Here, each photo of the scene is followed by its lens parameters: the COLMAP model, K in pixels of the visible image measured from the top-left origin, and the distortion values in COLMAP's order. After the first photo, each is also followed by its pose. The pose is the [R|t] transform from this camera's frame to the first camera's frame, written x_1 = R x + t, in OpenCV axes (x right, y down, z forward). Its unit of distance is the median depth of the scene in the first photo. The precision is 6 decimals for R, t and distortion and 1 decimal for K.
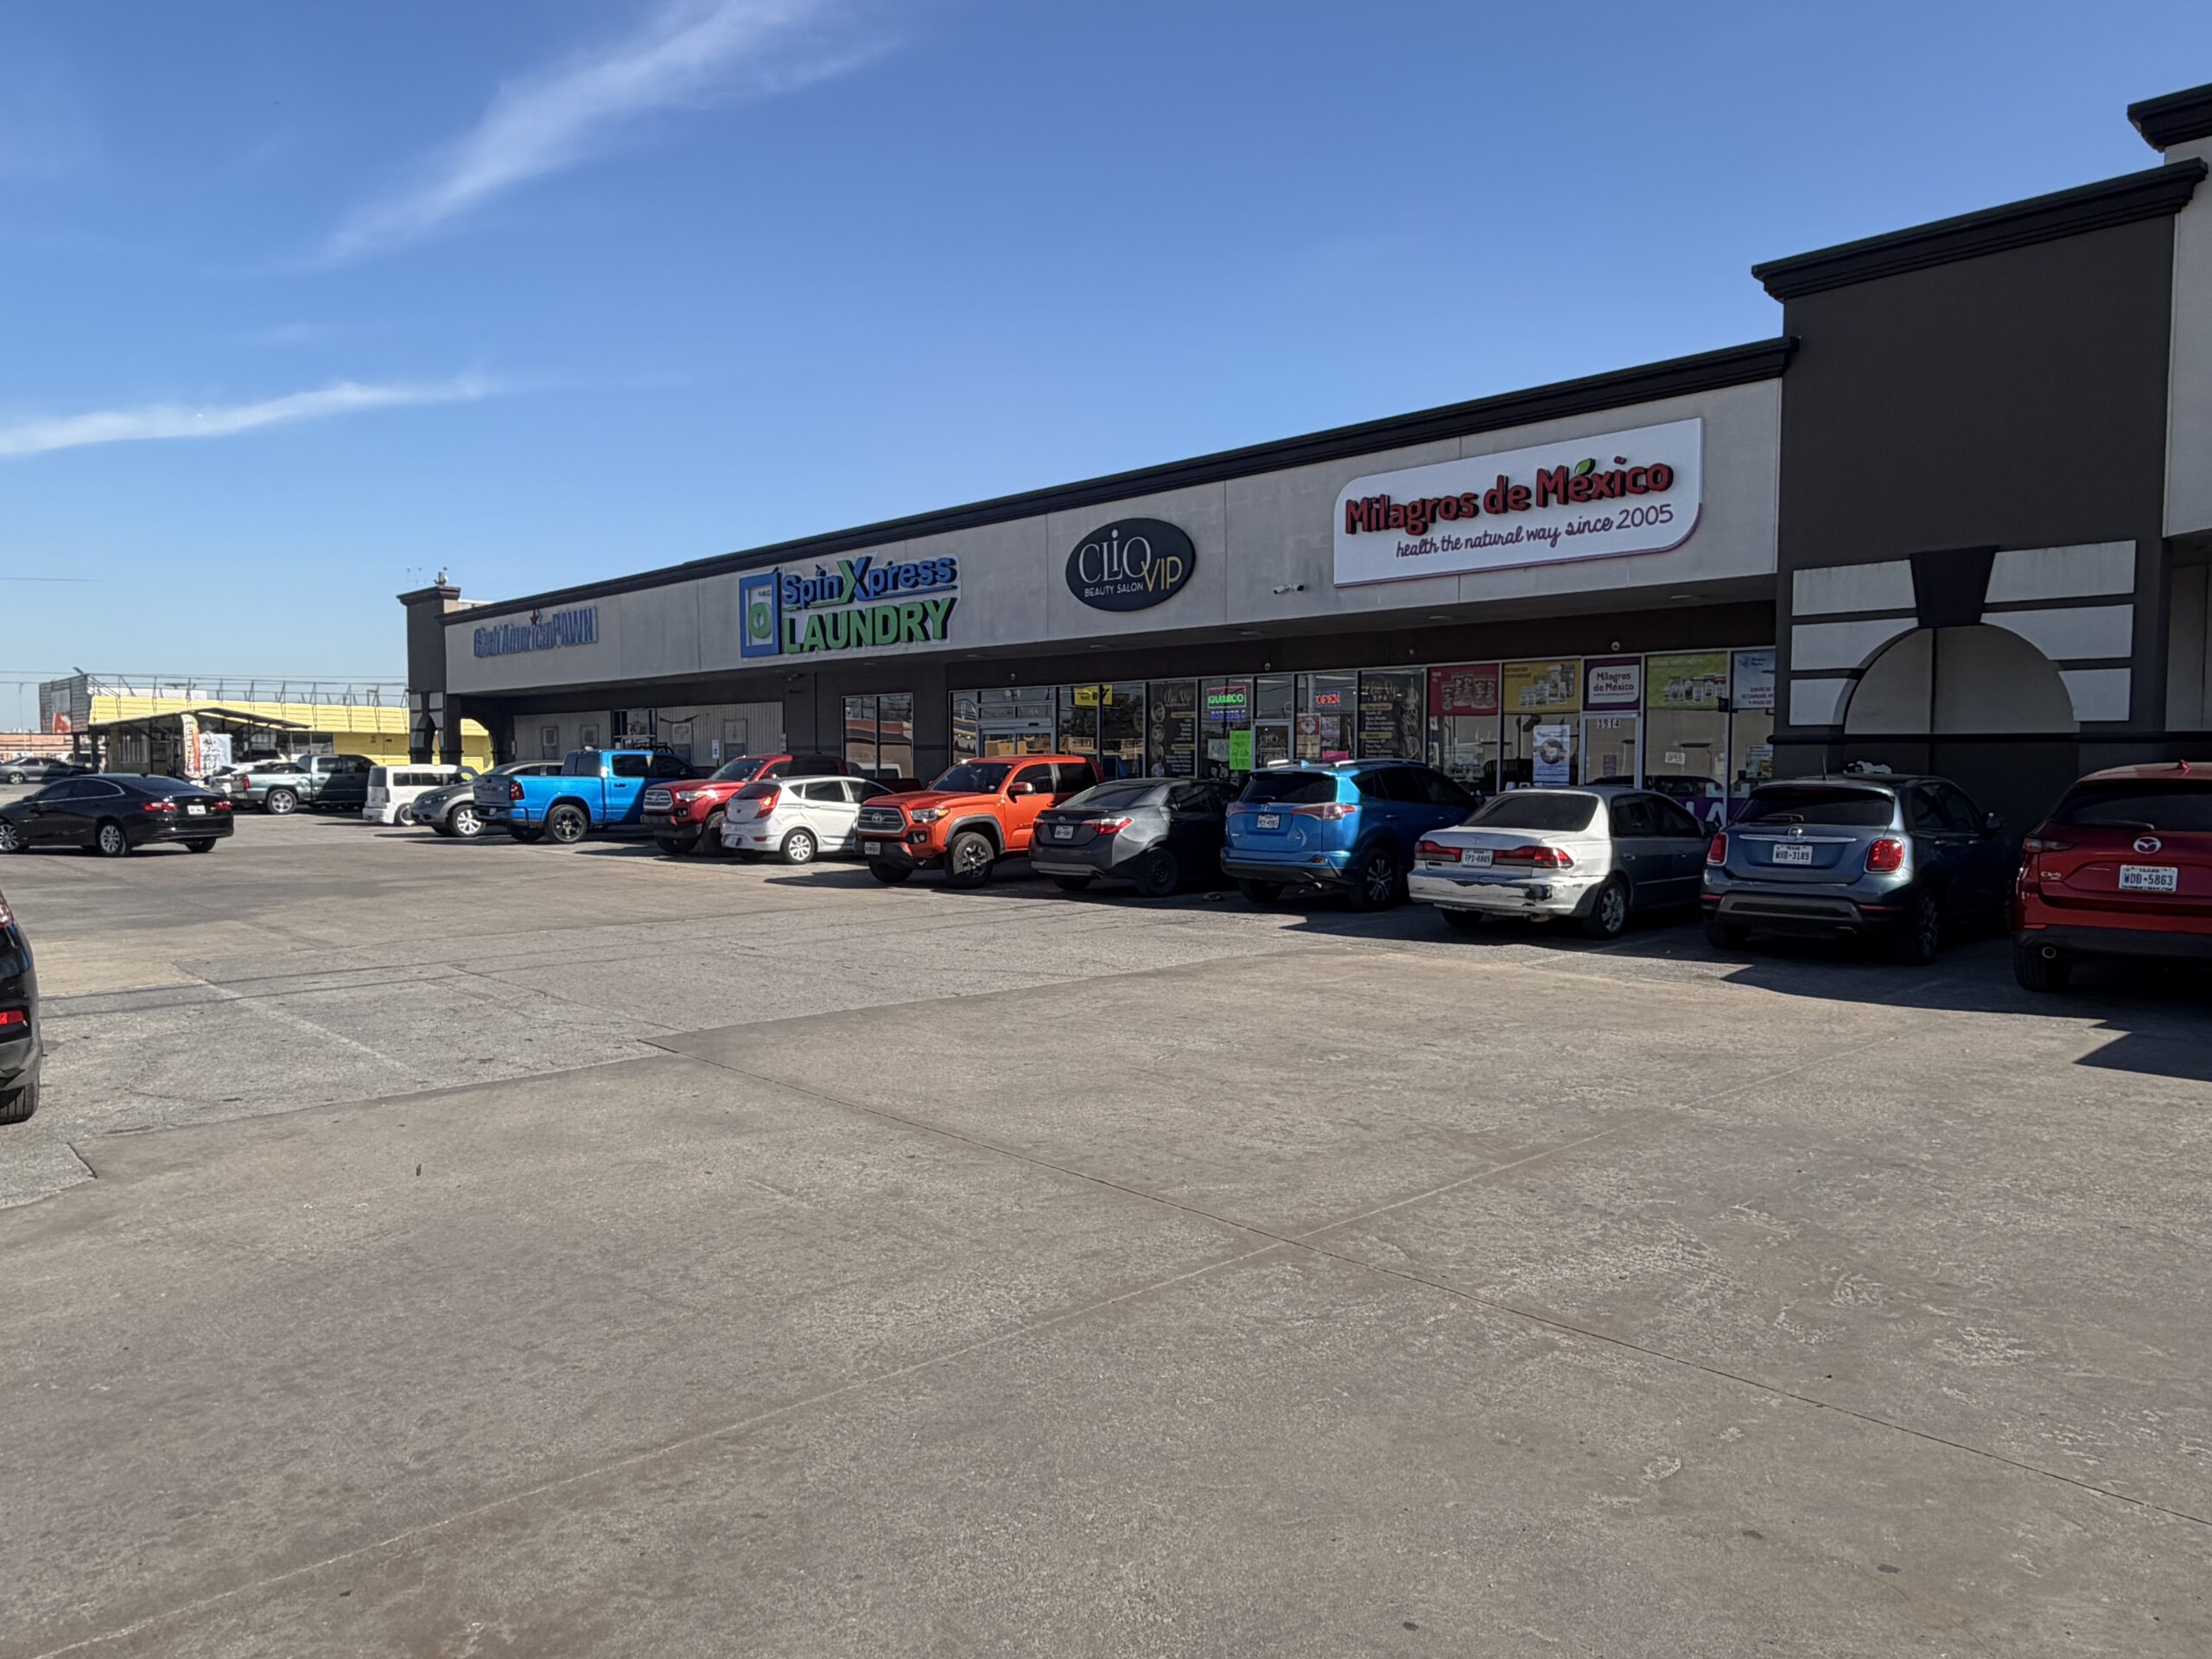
lens RADIAL K [[1479.1, 0, 1095.7], [0, 1479.1, 827.0], [0, 0, 1]] dist [-0.008905, 0.000045]
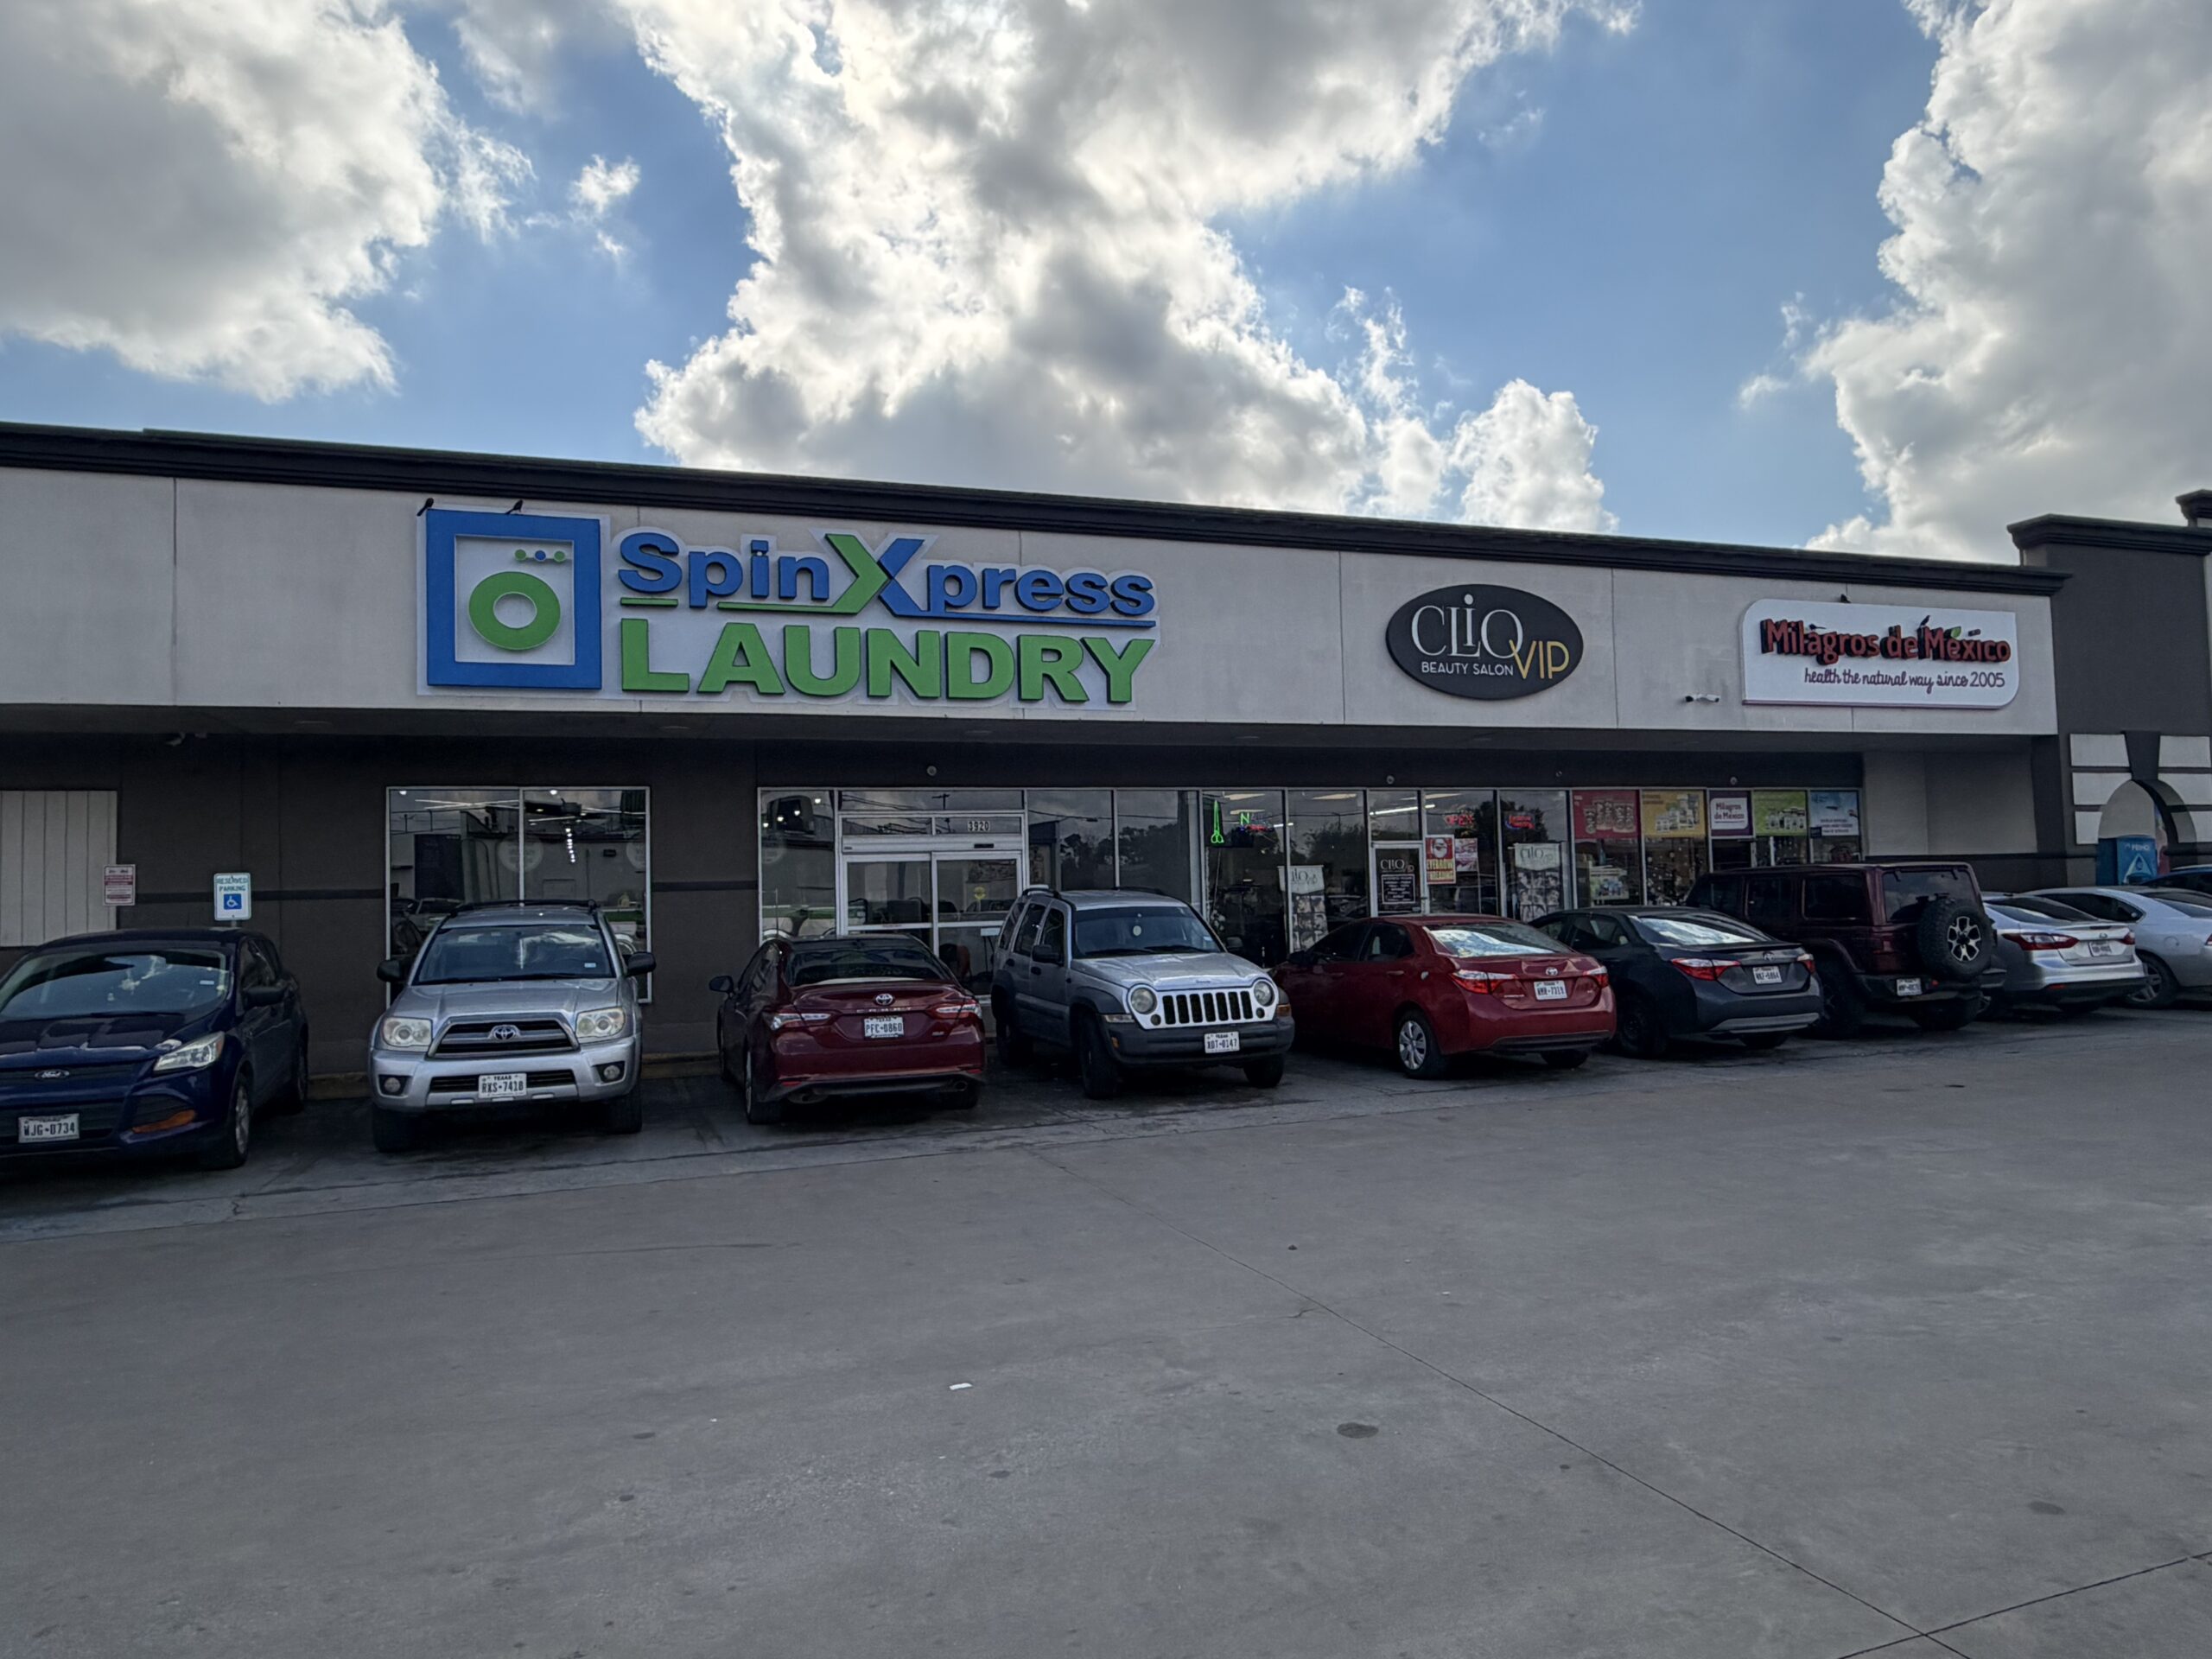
lens RADIAL K [[1487.8, 0, 1091.6], [0, 1487.8, 812.5], [0, 0, 1]] dist [-0.011610, 0.002112]
pose [[0.377783, 0.042915, 0.924899, -0.801693], [0.070762, 0.994665, -0.075056, -0.040771], [-0.923186, 0.093803, 0.372731, 0.913748]]
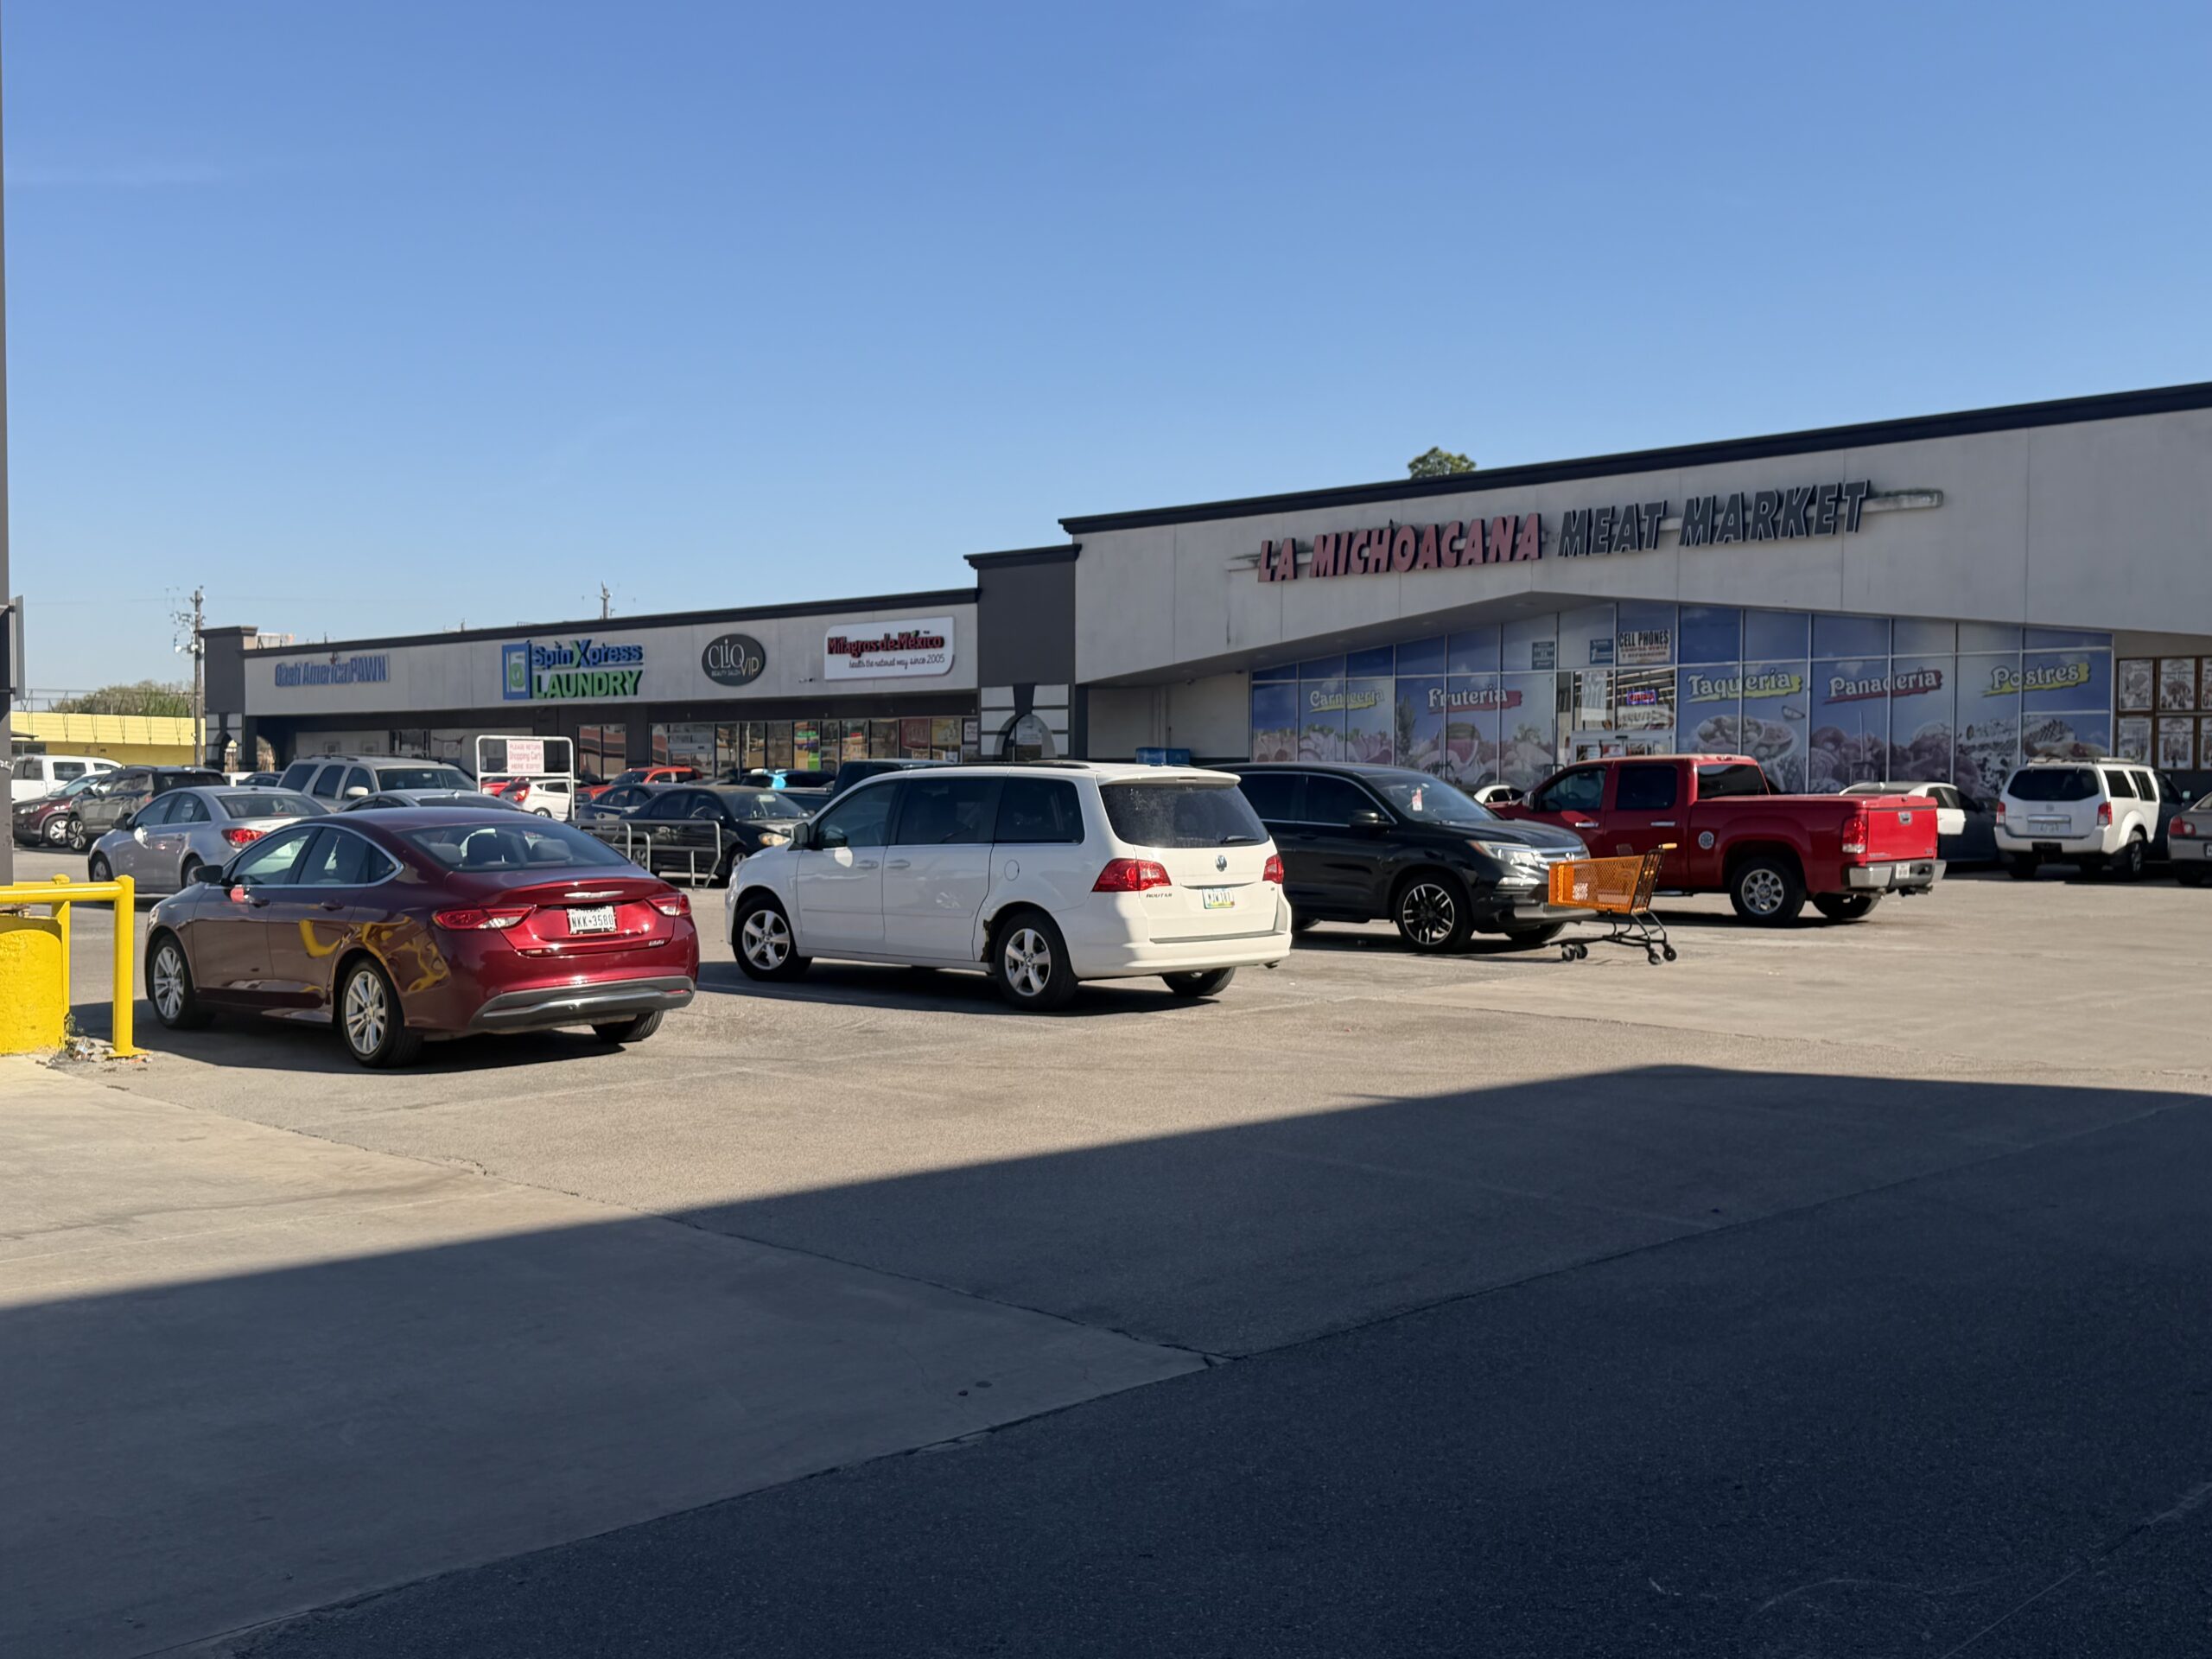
lens RADIAL K [[2132.7, 0, 1116.1], [0, 2132.7, 840.8], [0, 0, 1]] dist [0.088798, 0.000000]
pose [[0.998385, 0.002270, 0.056766, 0.336553], [-0.001305, 0.999854, -0.017042, 0.082554], [-0.056797, 0.016941, 0.998242, -1.585497]]
